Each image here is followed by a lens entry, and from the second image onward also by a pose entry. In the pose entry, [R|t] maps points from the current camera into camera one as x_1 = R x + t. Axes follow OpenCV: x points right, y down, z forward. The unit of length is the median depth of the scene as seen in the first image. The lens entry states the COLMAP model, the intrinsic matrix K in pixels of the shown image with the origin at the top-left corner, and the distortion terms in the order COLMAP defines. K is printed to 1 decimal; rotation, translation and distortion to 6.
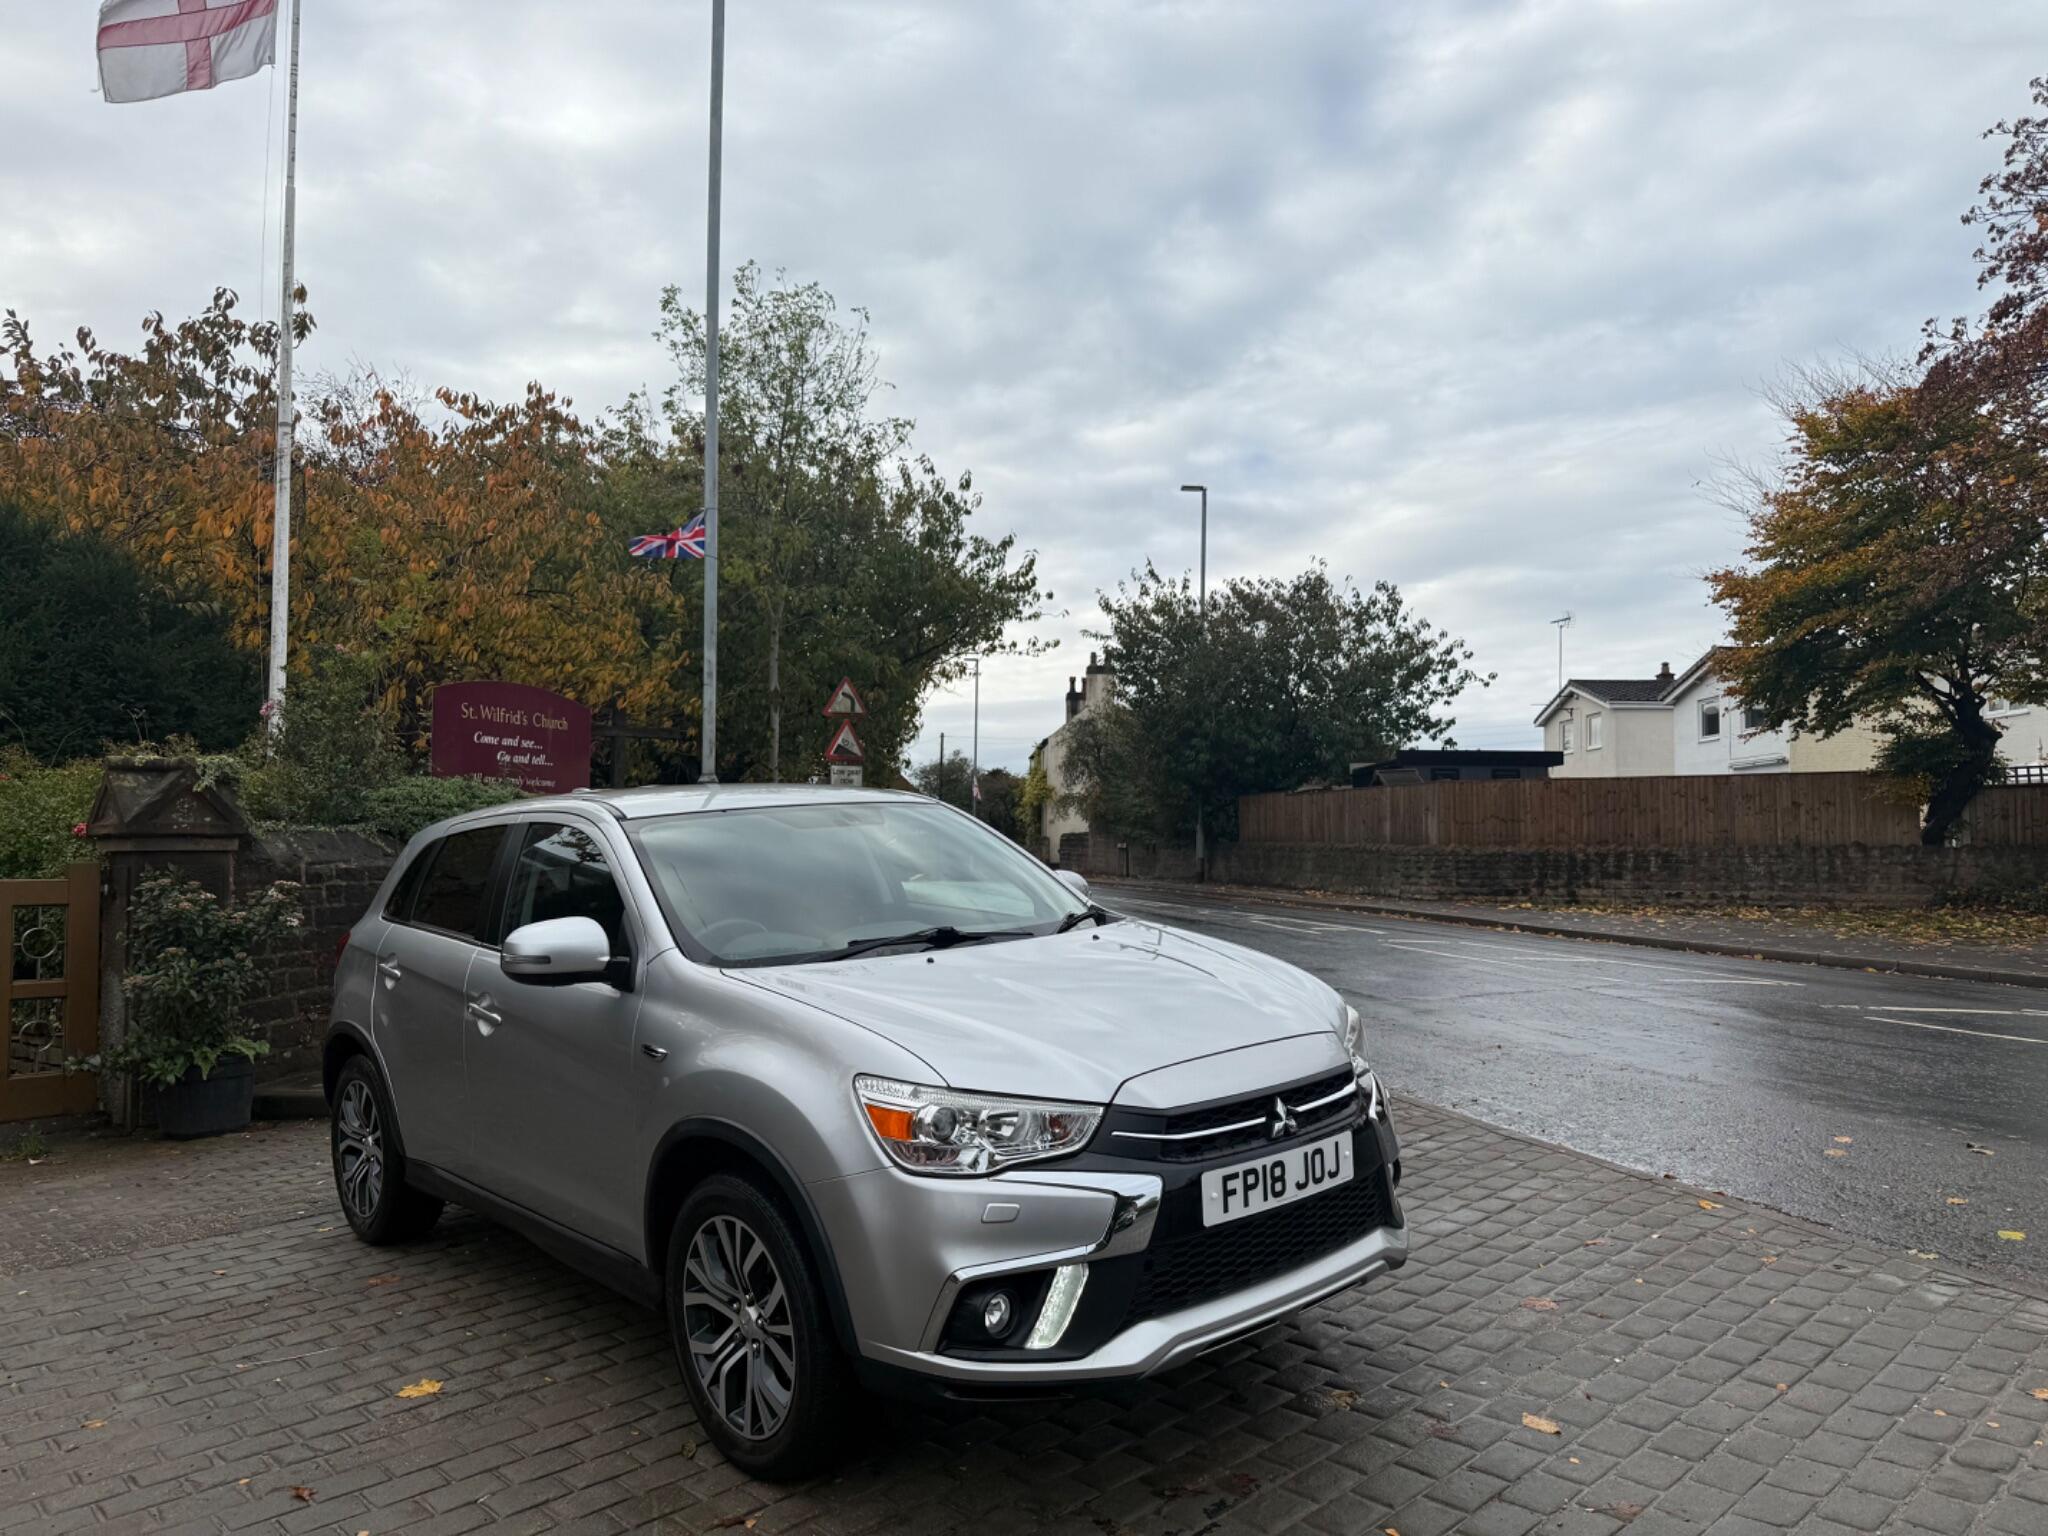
lens RADIAL K [[1427.6, 0, 1037.9], [0, 1427.6, 784.3], [0, 0, 1]] dist [0.055302, -0.072148]
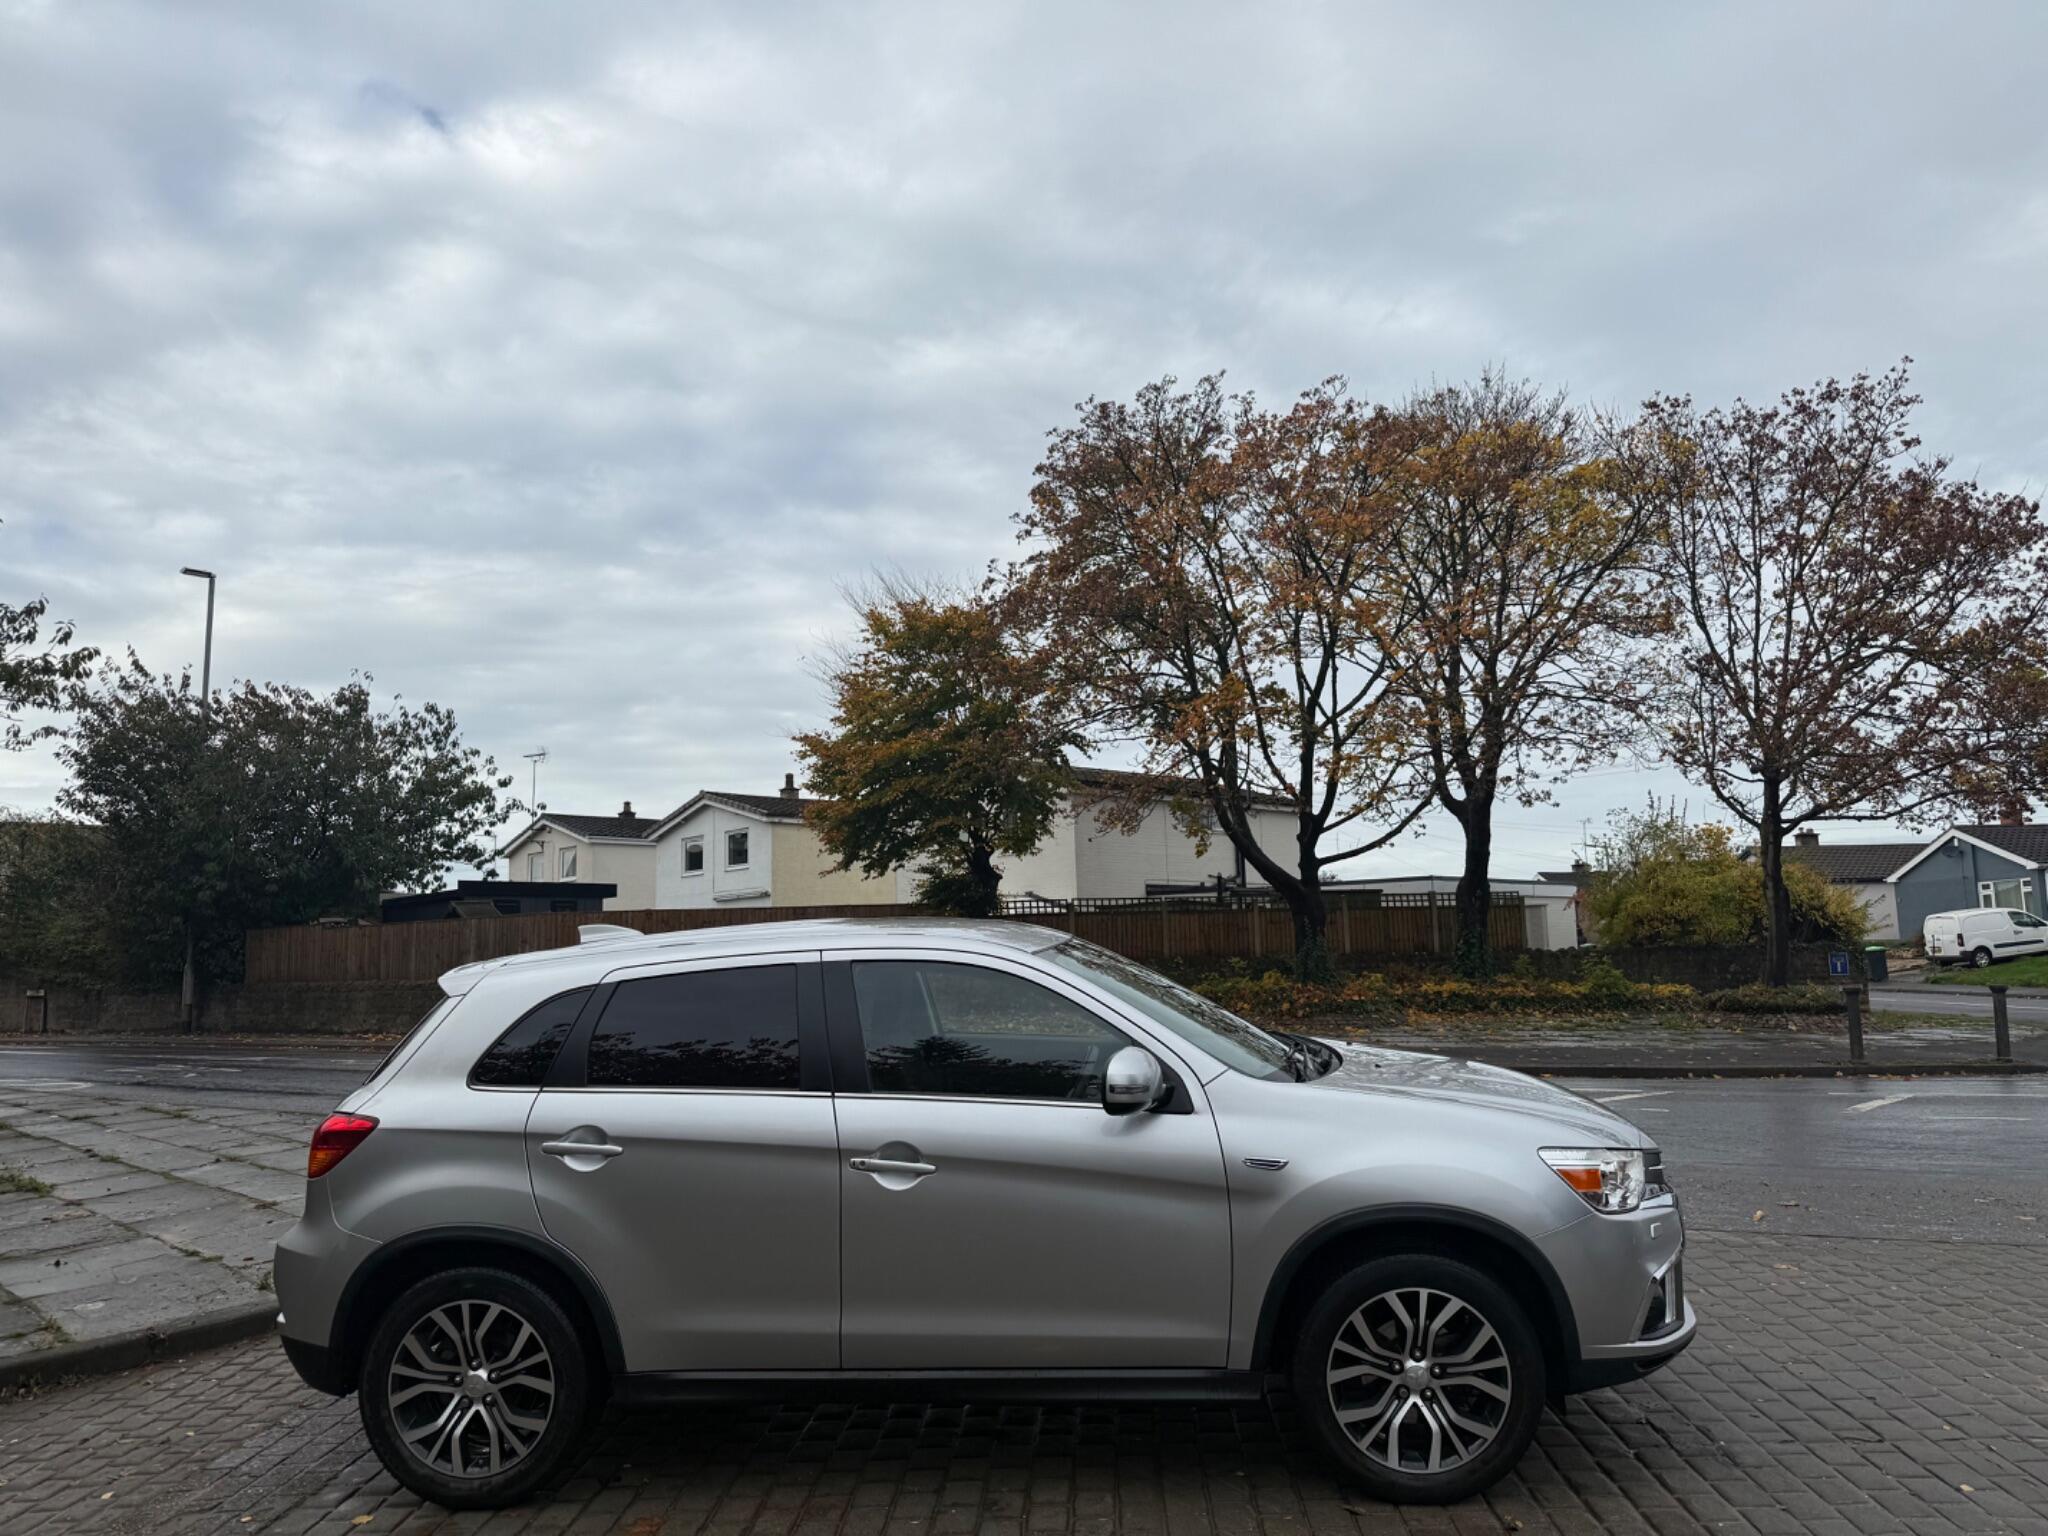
lens RADIAL K [[1427.6, 0, 1017.6], [0, 1427.6, 772.8], [0, 0, 1]] dist [0.055302, -0.072148]
pose [[0.725270, 0.067977, 0.685100, -0.114257], [-0.000045, 0.995118, -0.098691, -0.000453], [-0.688464, 0.071547, 0.721733, 0.029403]]
